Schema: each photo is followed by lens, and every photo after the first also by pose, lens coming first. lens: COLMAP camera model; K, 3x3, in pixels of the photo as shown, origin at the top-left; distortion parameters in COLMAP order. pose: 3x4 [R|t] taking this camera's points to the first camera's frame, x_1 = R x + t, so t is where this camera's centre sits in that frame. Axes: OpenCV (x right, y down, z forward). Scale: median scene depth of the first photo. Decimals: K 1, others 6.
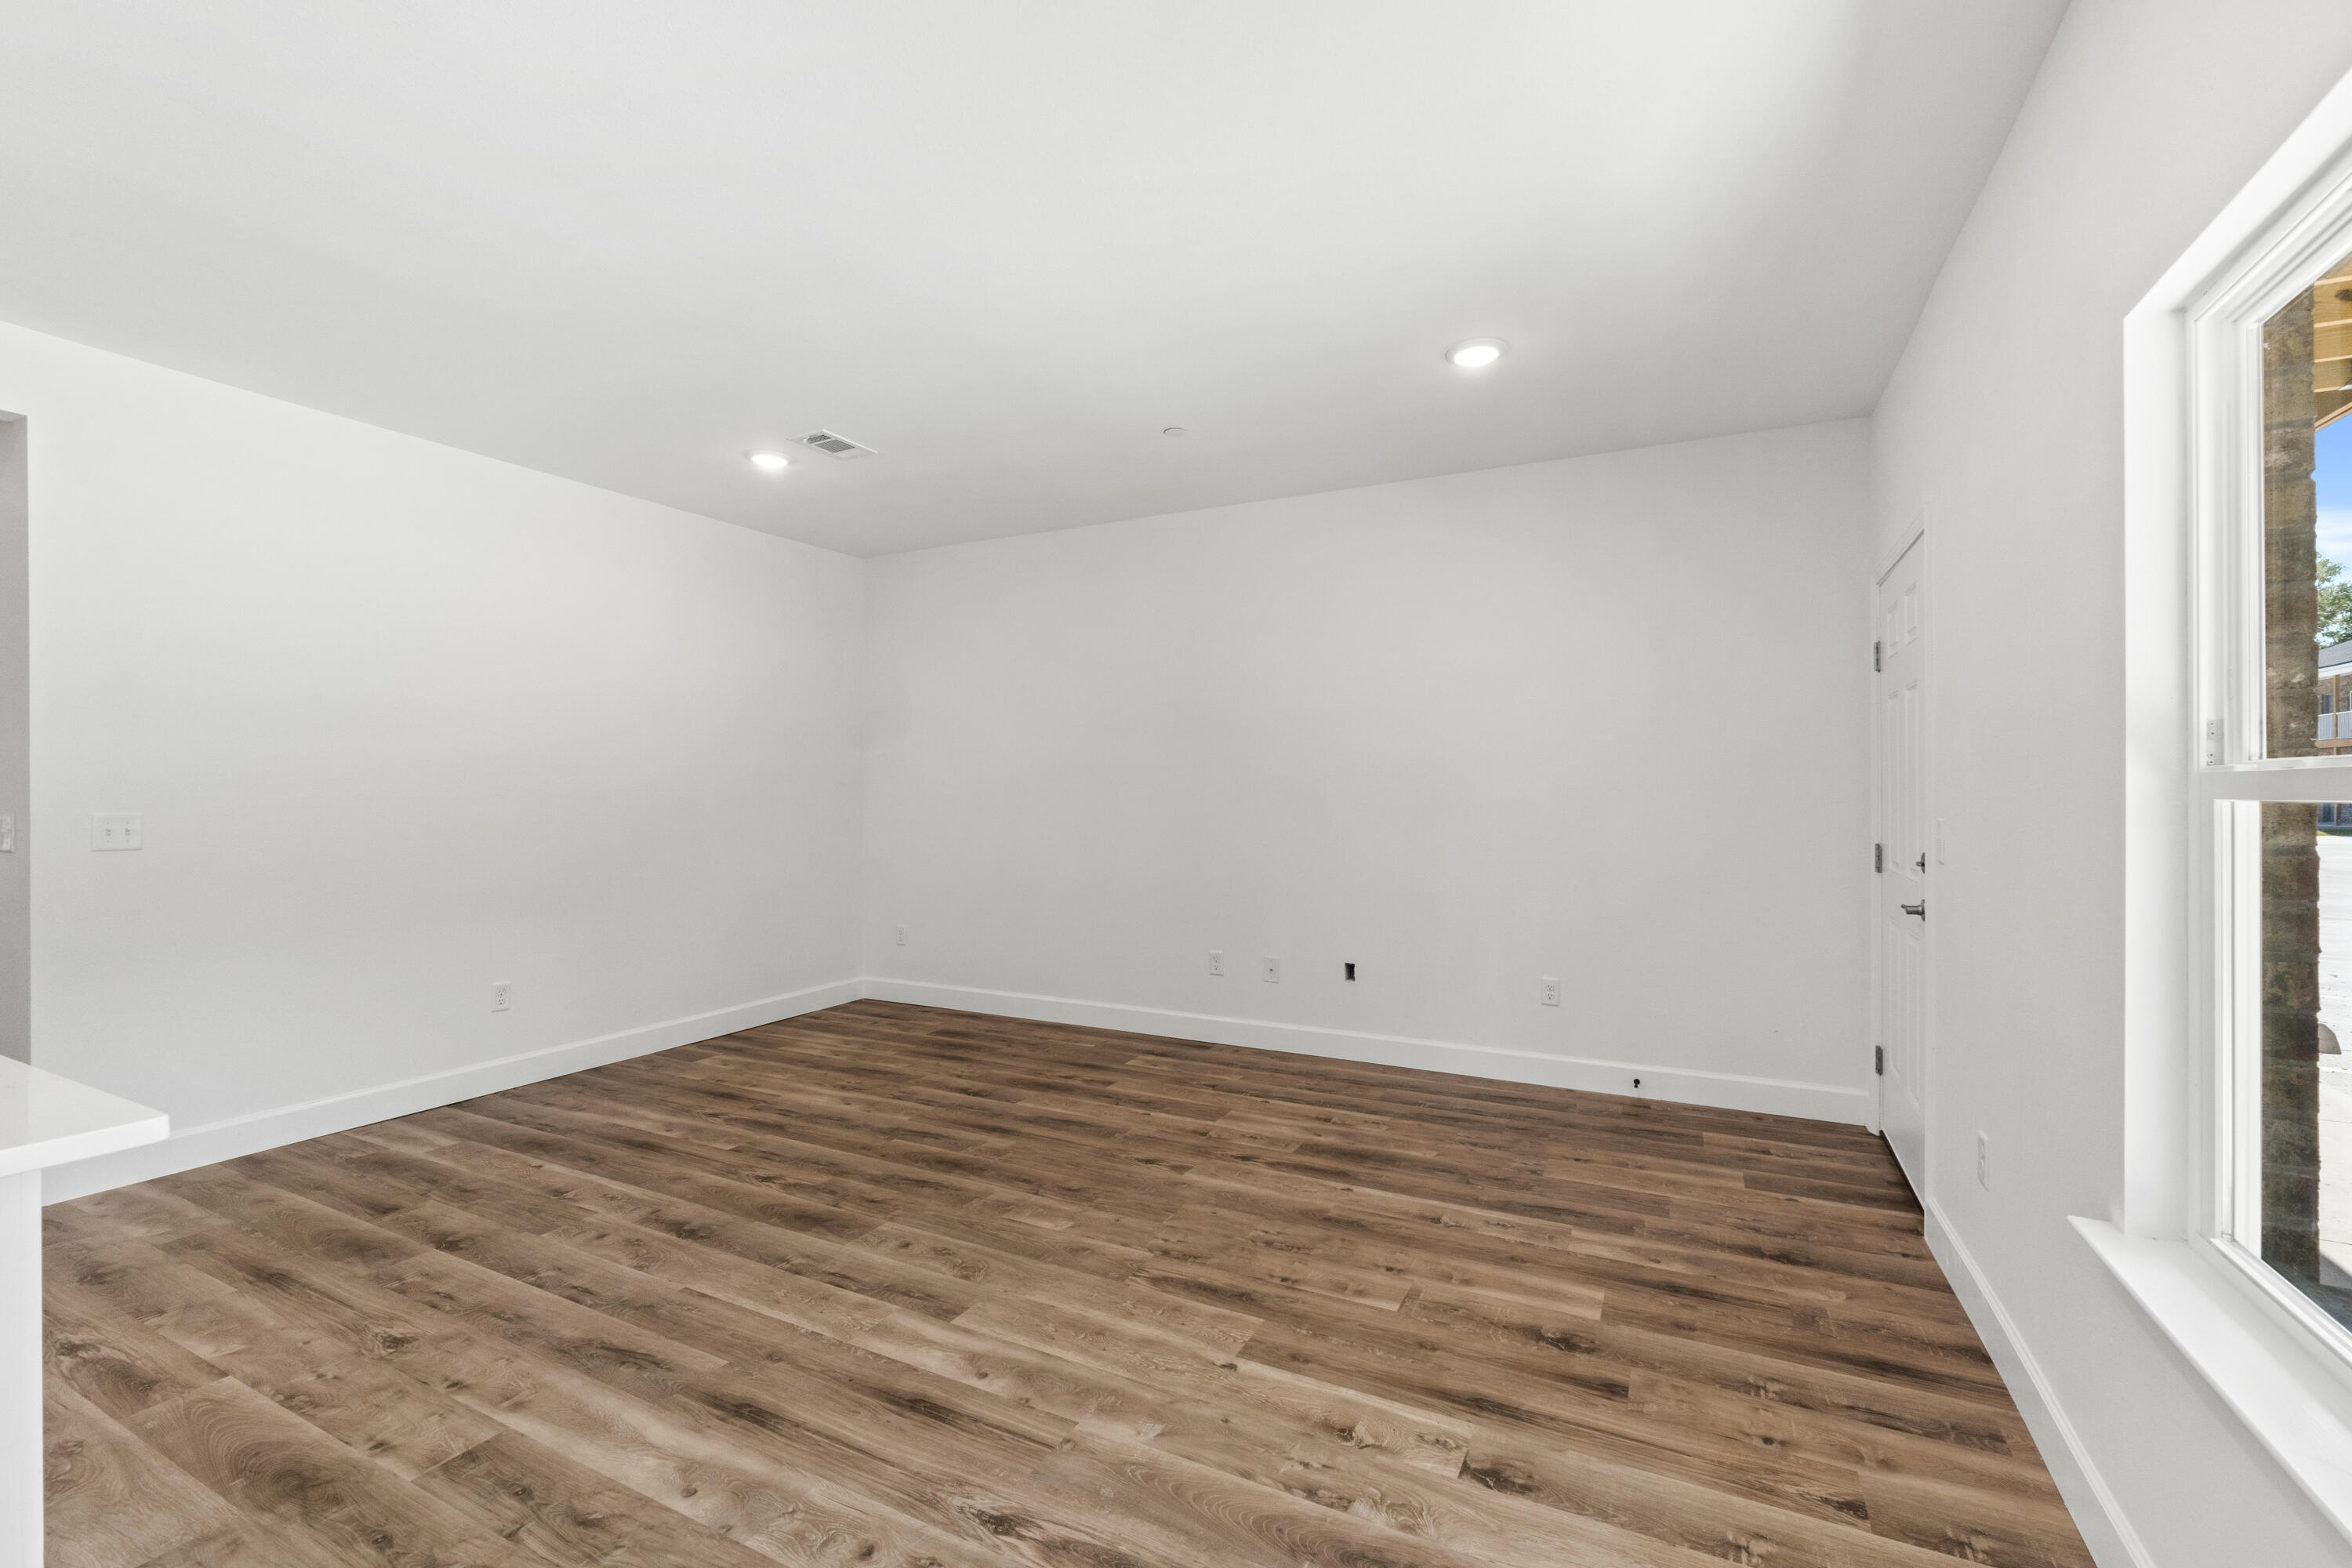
lens RADIAL K [[988.9, 0, 1179.4], [0, 988.9, 781.3], [0, 0, 1]] dist [-0.009932, -0.000443]
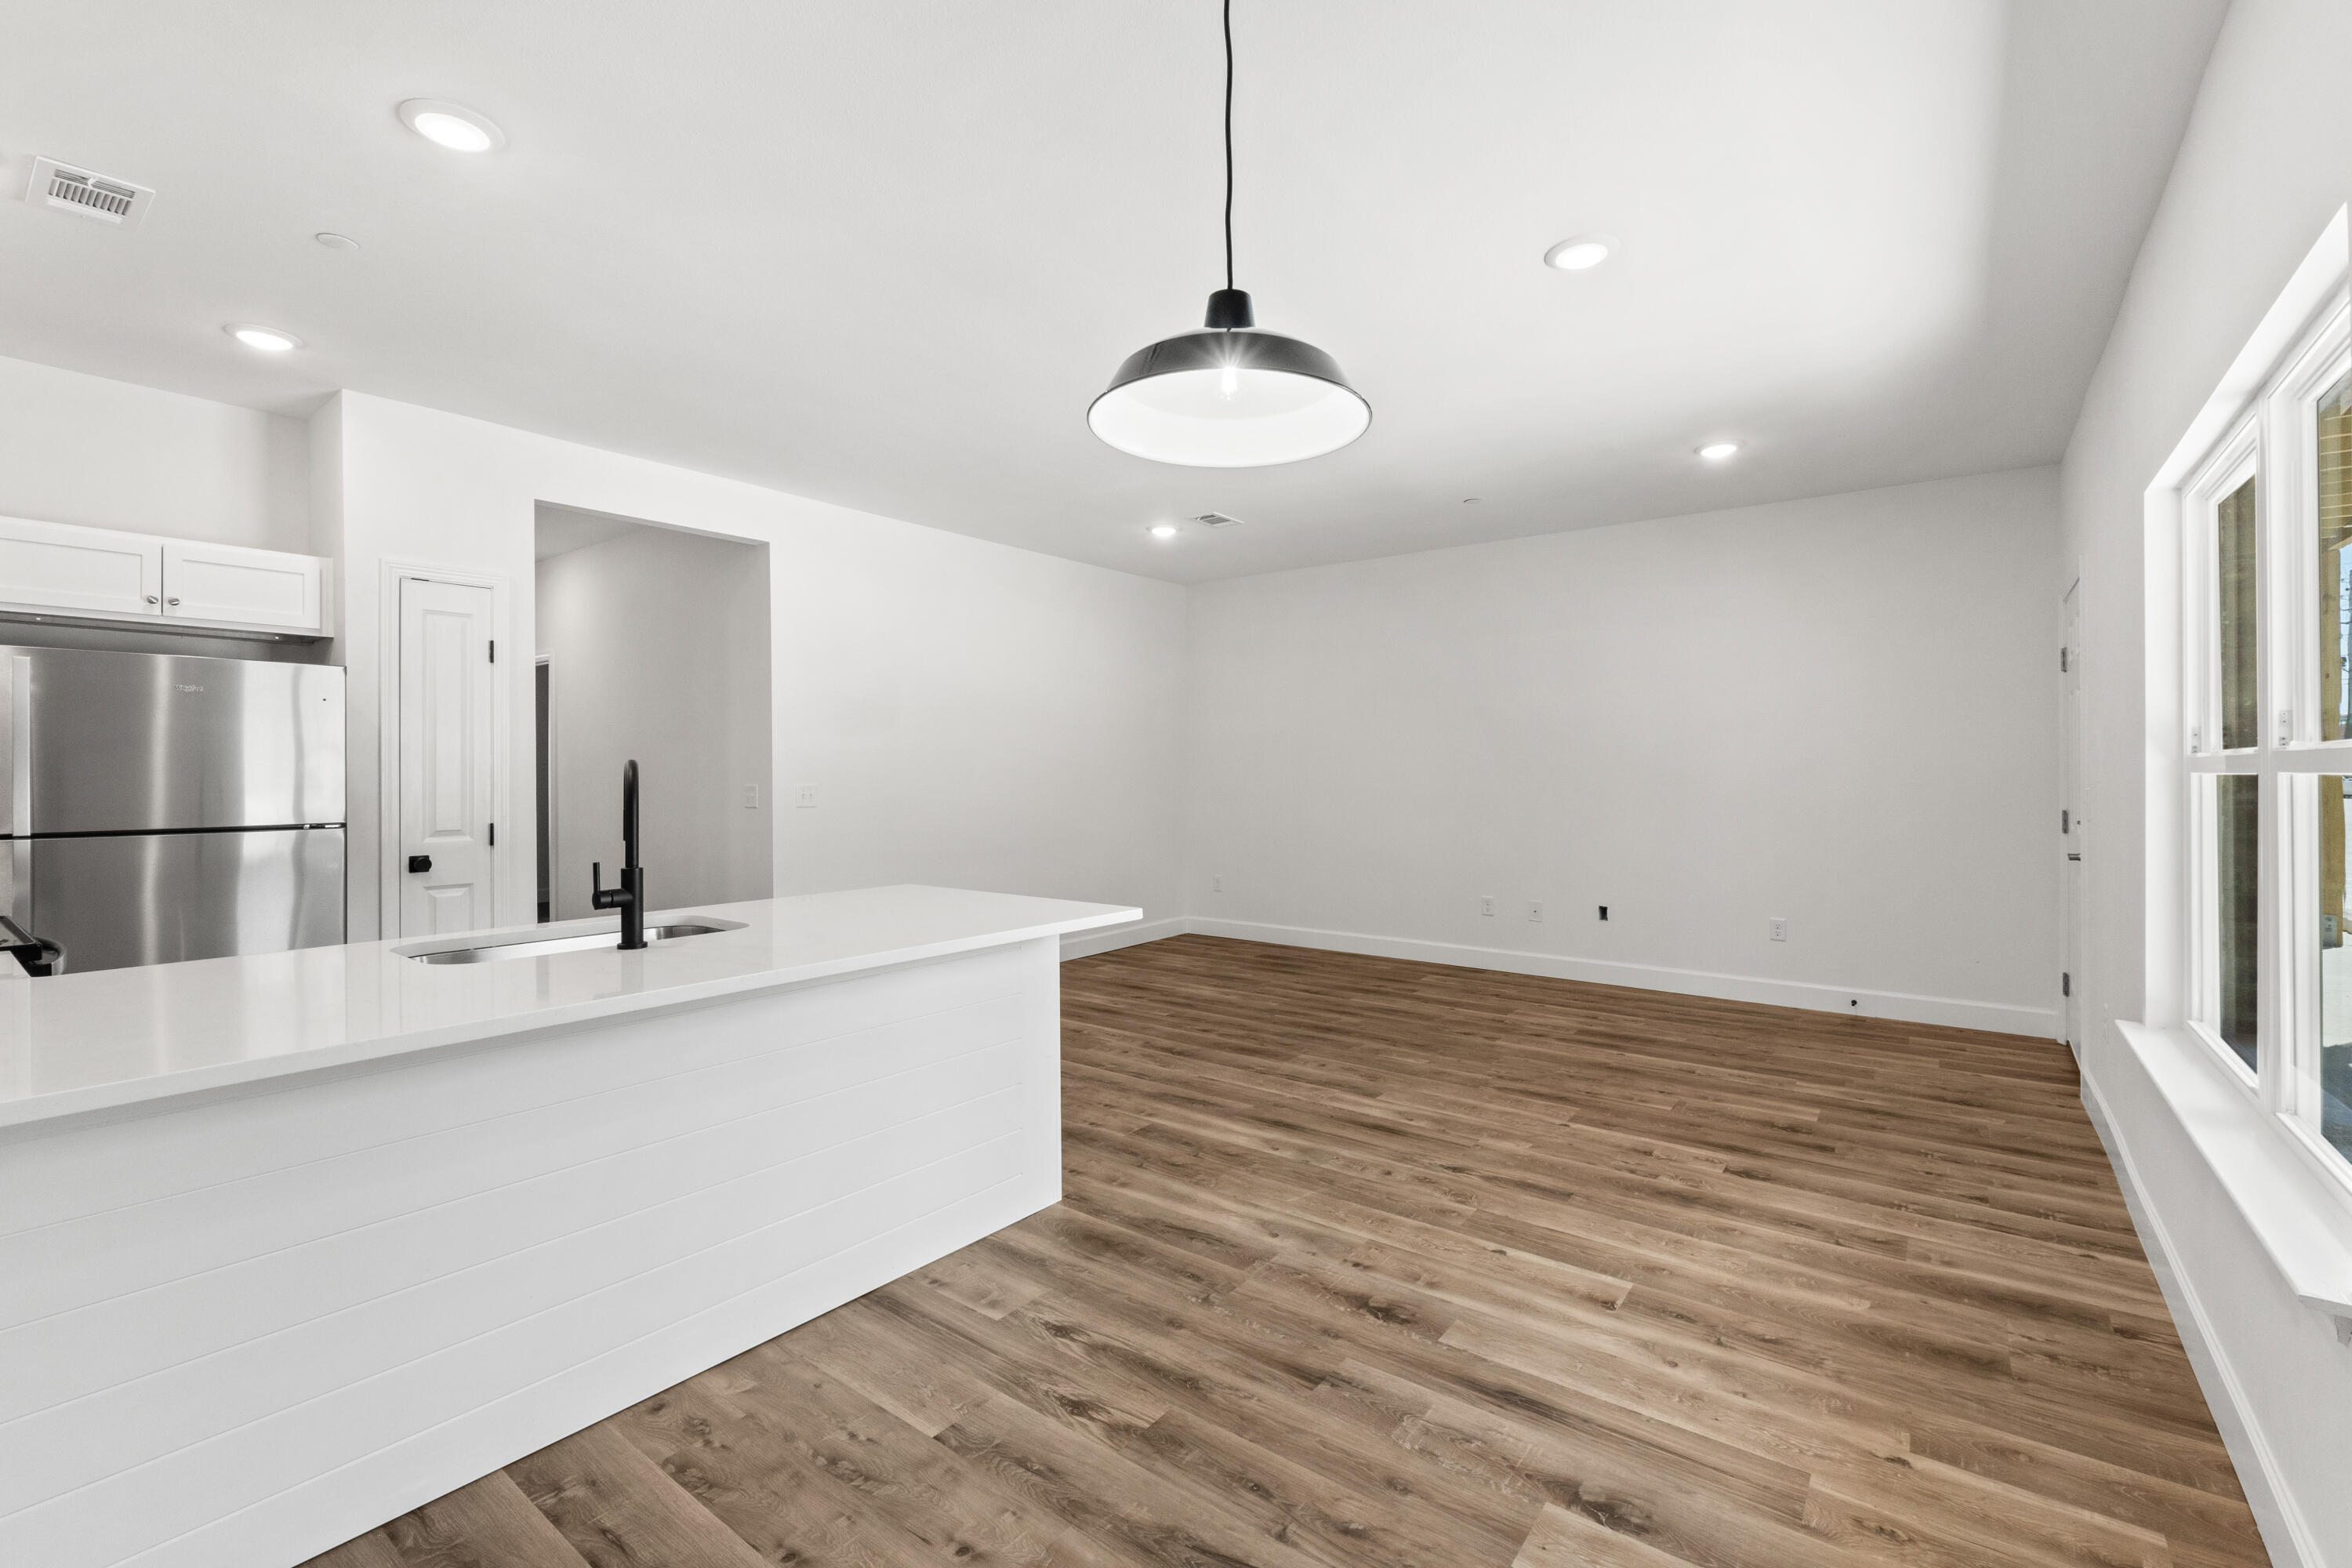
lens RADIAL K [[988.9, 0, 1180.5], [0, 988.9, 761.3], [0, 0, 1]] dist [-0.009932, -0.000443]
pose [[0.983383, -0.003725, -0.181506, -0.226733], [0.004083, 0.999990, 0.001597, -0.006566], [0.181498, -0.002312, 0.983389, -0.584537]]
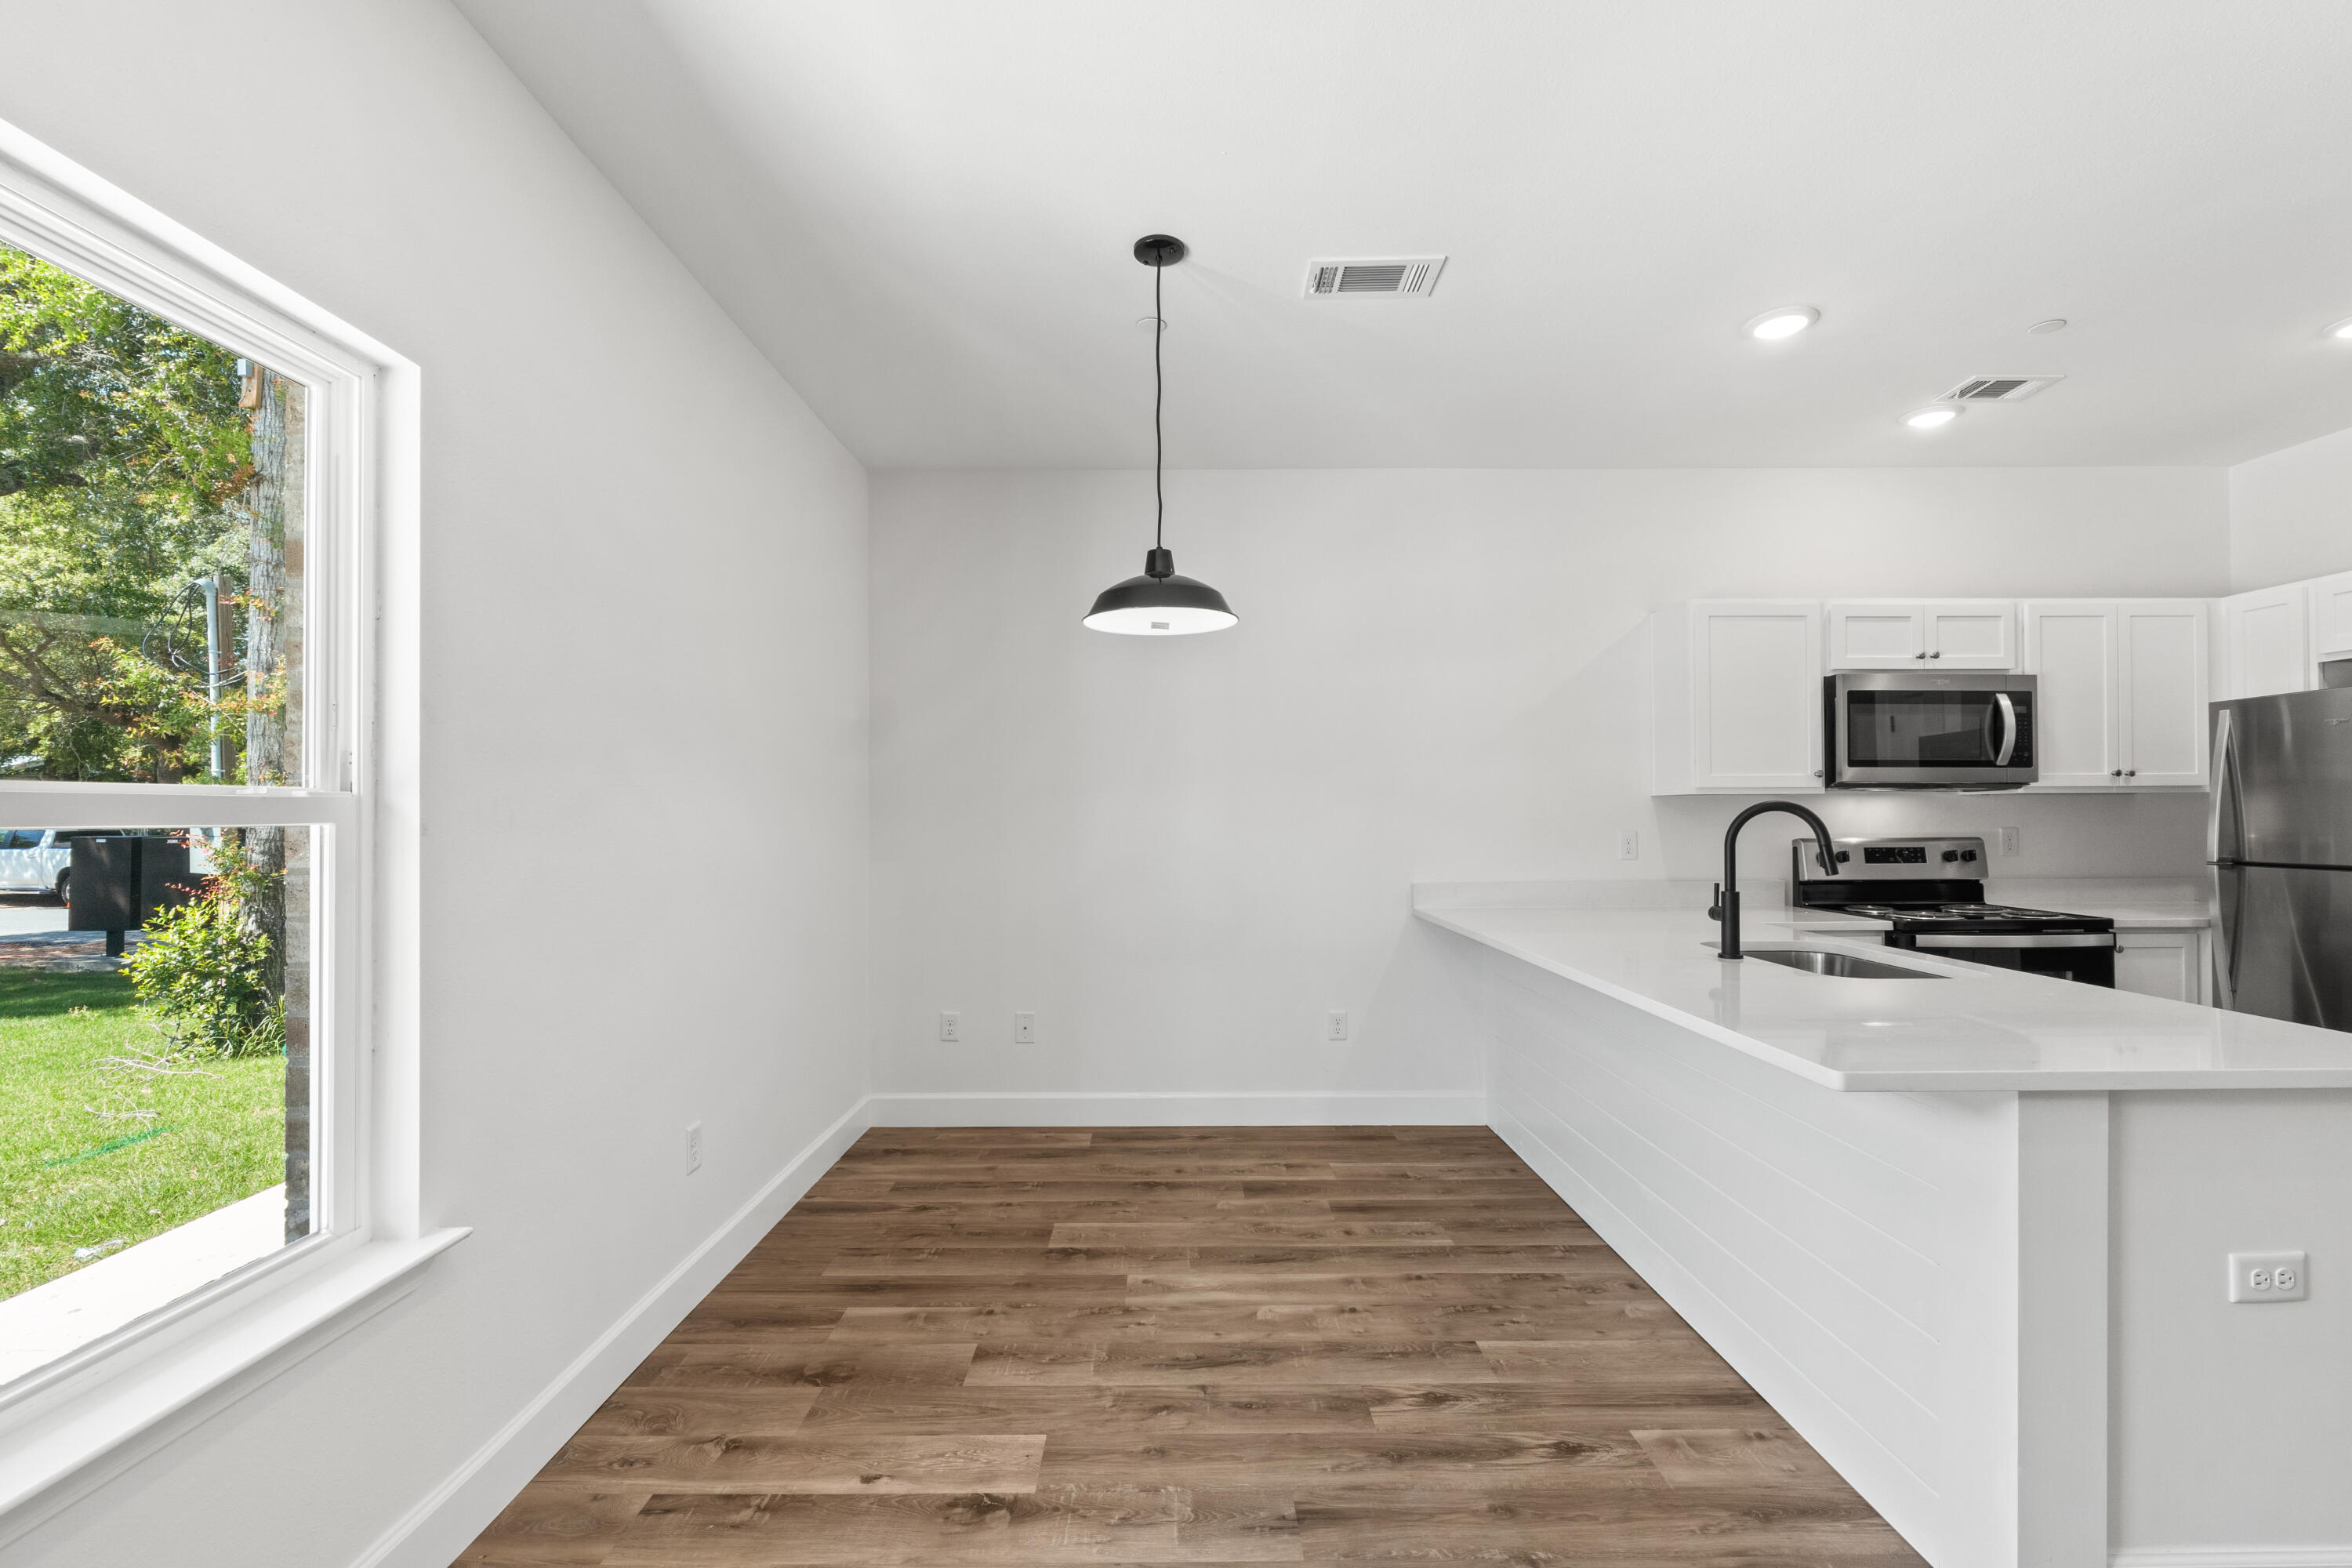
lens RADIAL K [[988.9, 0, 1156.7], [0, 988.9, 831.6], [0, 0, 1]] dist [-0.009932, -0.000443]
pose [[-0.893969, 0.011383, -0.447984, 0.112166], [0.009752, 0.999935, 0.005949, 0.011646], [0.448023, 0.000949, -0.894022, 0.721433]]
